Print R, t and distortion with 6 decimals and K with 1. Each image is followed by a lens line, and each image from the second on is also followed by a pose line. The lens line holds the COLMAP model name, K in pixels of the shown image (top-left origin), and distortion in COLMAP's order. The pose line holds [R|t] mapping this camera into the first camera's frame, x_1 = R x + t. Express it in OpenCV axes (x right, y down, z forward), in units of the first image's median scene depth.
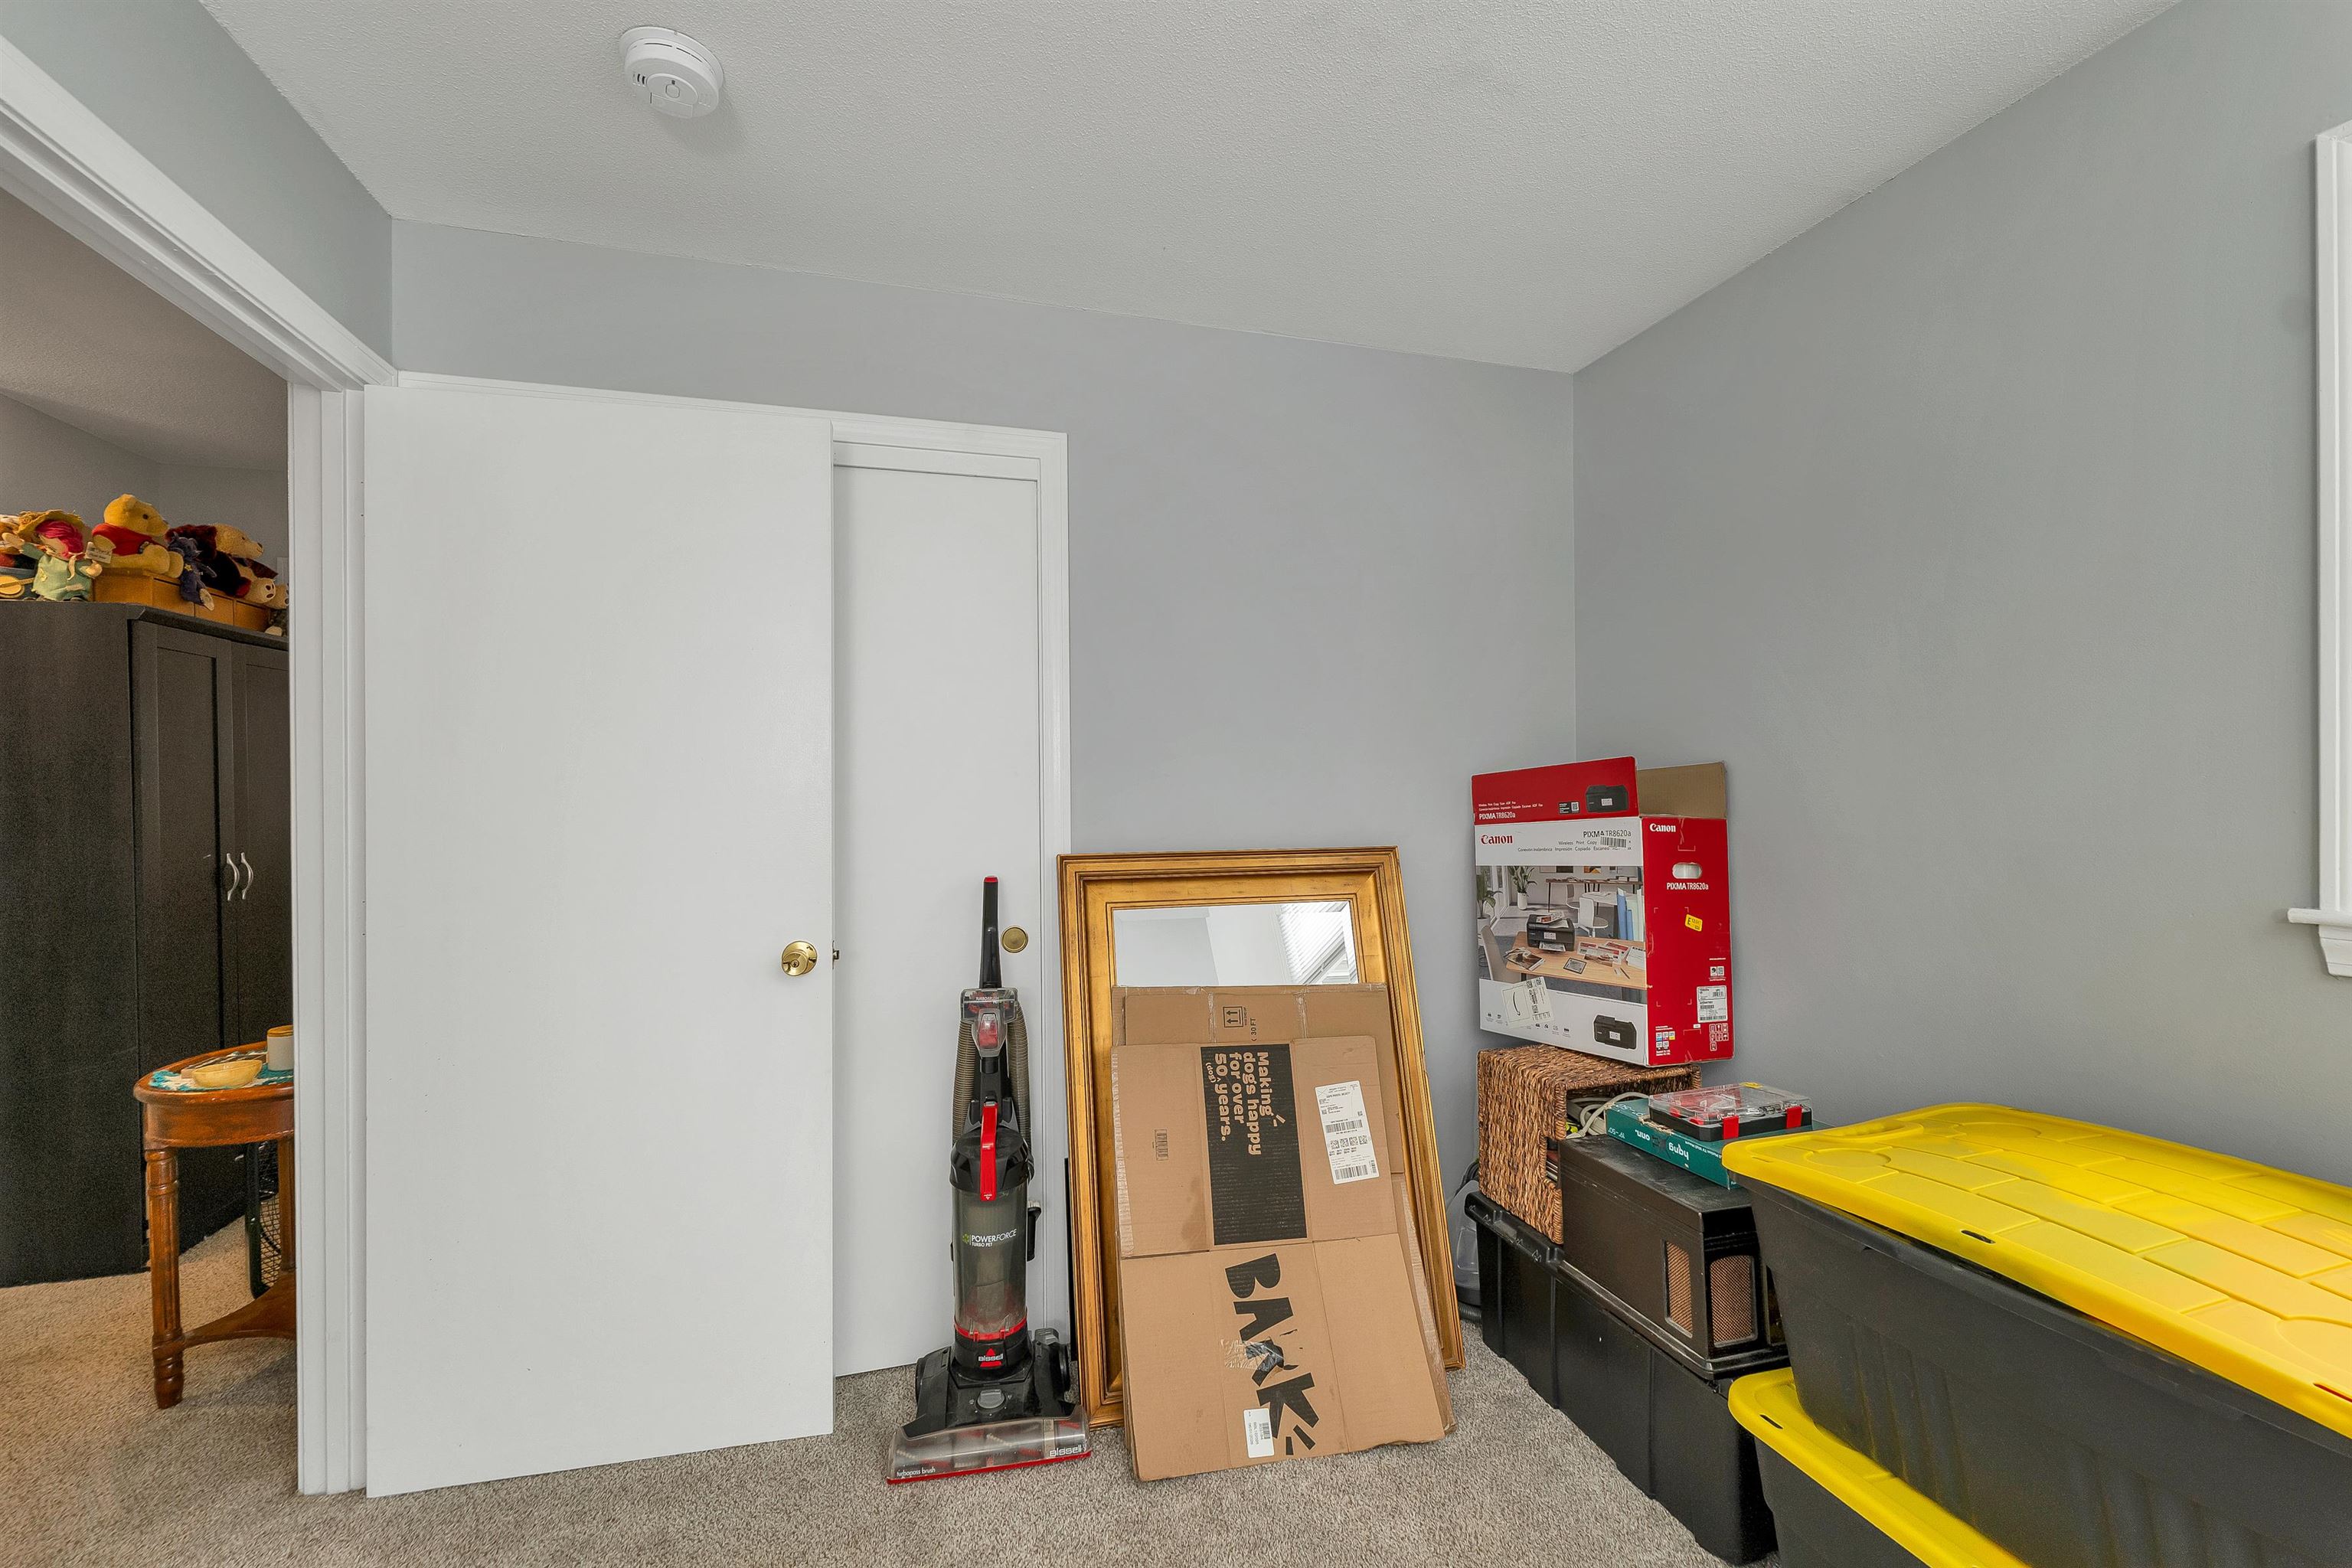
lens RADIAL K [[989.2, 0, 1176.5], [0, 989.2, 784.1], [0, 0, 1]] dist [0.004278, -0.000419]
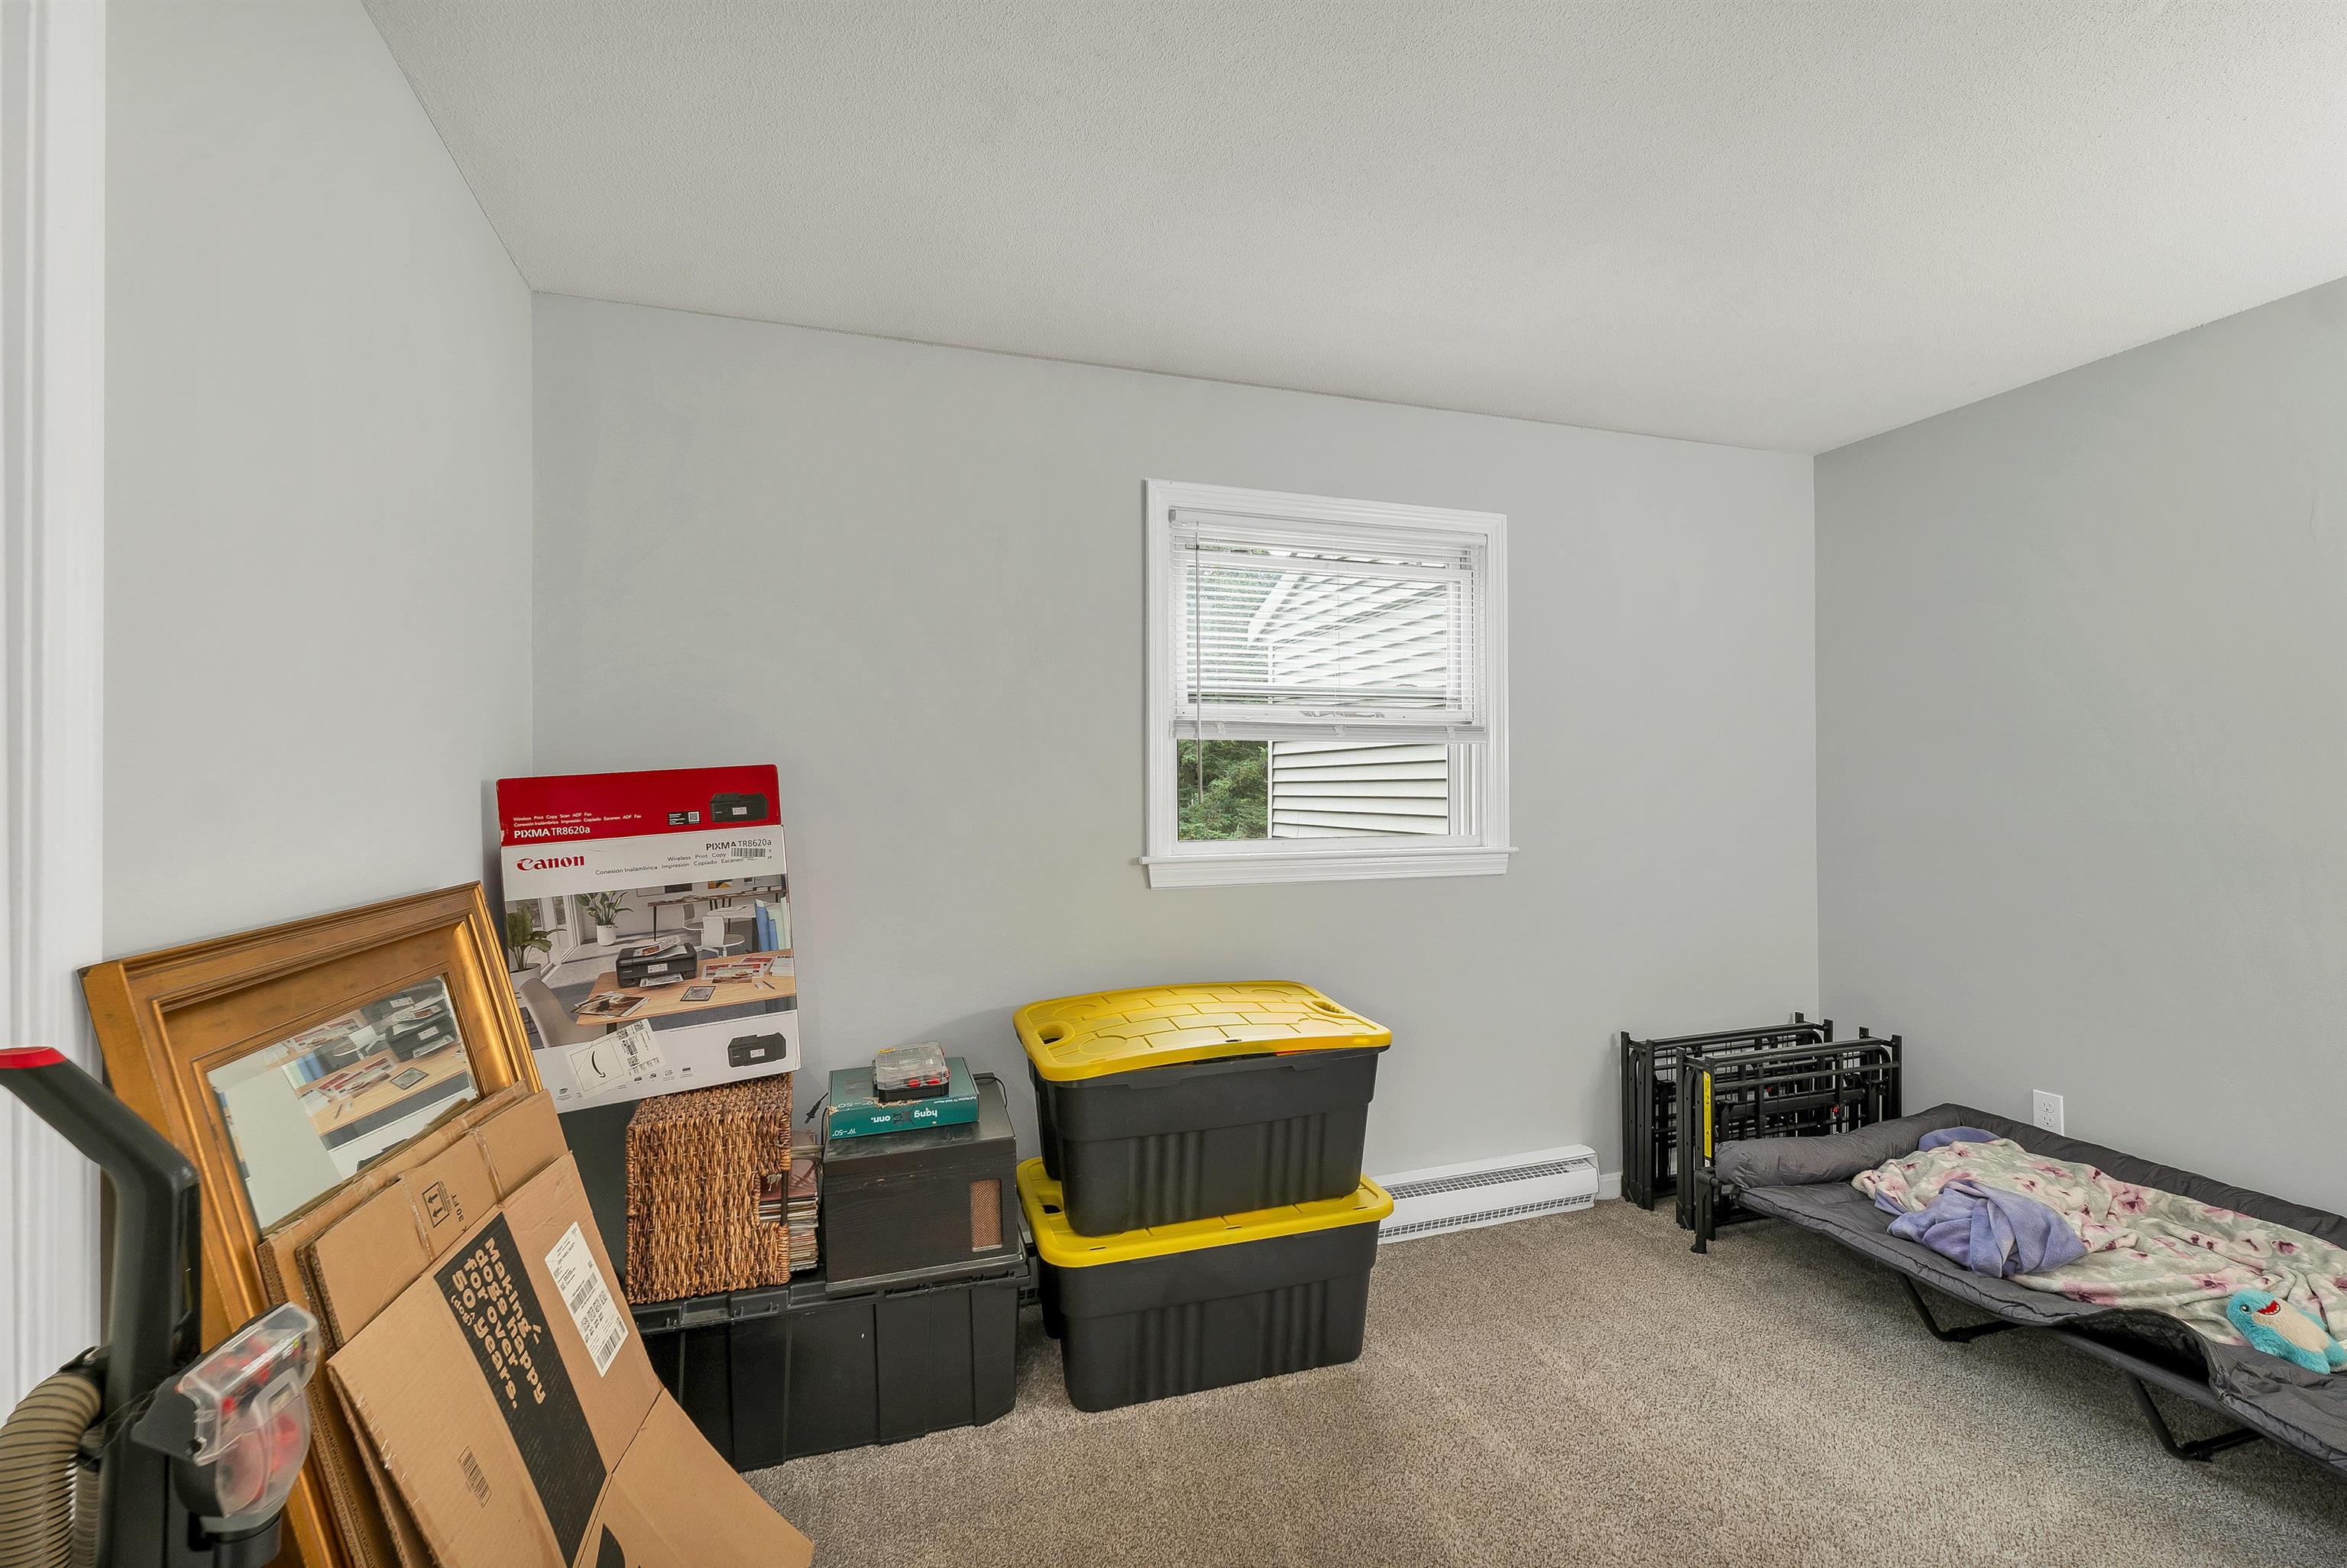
lens RADIAL K [[986.9, 0, 1173.8], [0, 986.9, 785.7], [0, 0, 1]] dist [0.004278, -0.000419]
pose [[-0.045428, 0.018611, 0.998794, -0.512208], [-0.001487, 0.999824, -0.018698, 0.010708], [-0.998967, -0.002334, -0.045392, 0.605673]]
